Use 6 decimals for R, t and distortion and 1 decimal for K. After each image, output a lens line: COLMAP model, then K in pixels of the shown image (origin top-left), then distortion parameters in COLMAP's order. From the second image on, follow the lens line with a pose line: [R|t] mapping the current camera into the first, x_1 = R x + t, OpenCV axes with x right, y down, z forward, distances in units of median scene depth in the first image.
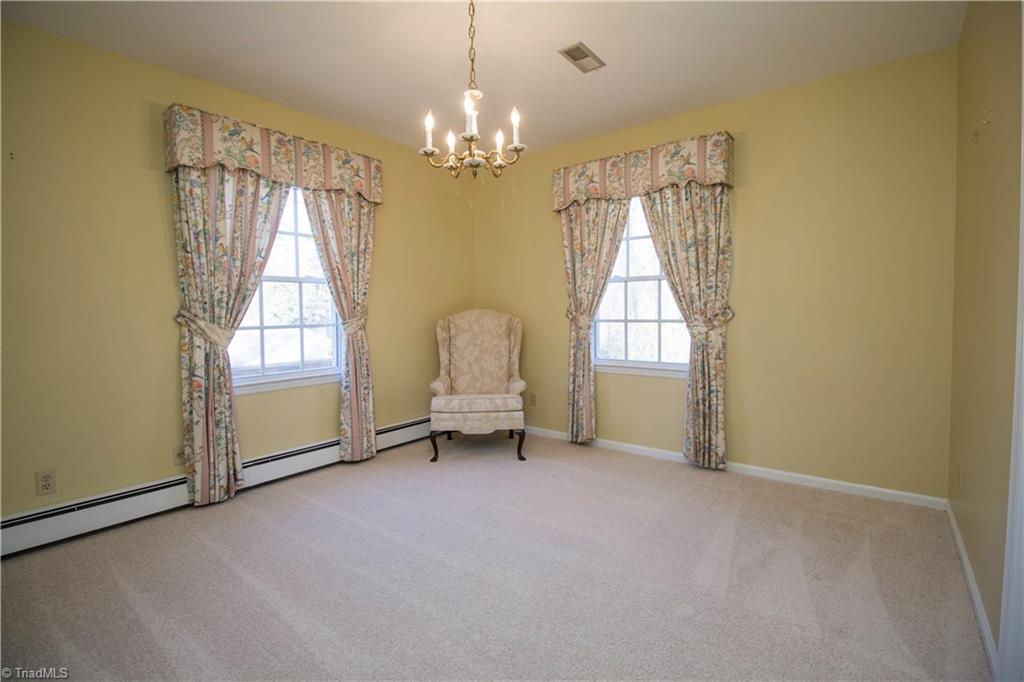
lens RADIAL K [[480.4, 0, 516.6], [0, 480.4, 334.3], [0, 0, 1]] dist [-0.006522, -0.004507]
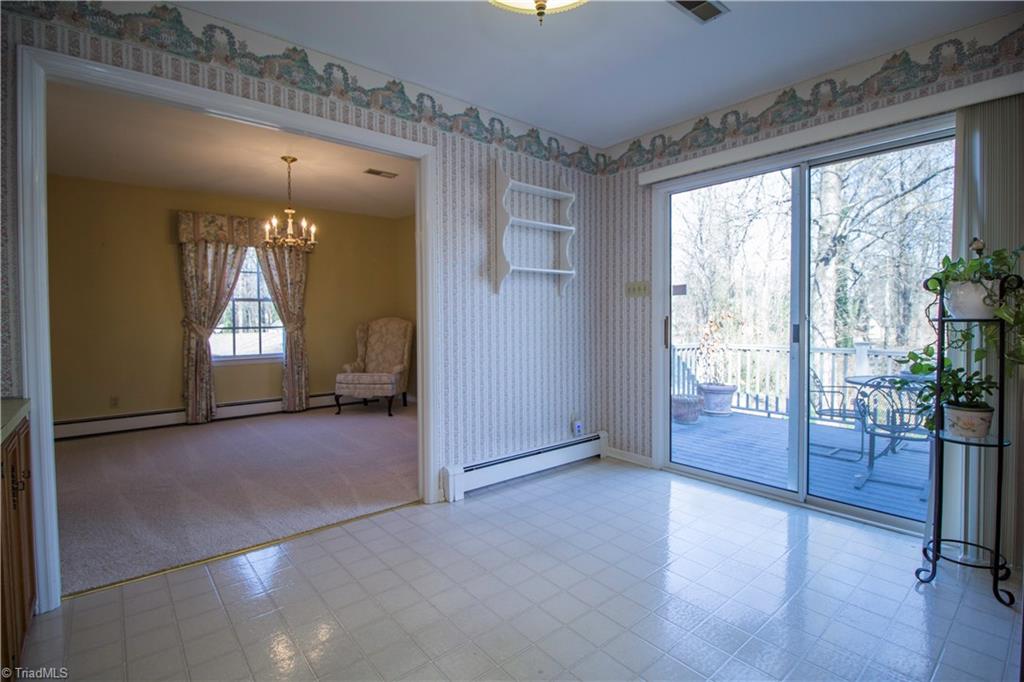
lens RADIAL K [[480.4, 0, 506.8], [0, 480.4, 333.3], [0, 0, 1]] dist [-0.006522, -0.004507]
pose [[0.979048, 0.013194, -0.203202, 0.852253], [-0.015637, 0.999823, -0.010421, 0.007926], [0.203028, 0.013380, 0.979081, -0.535329]]
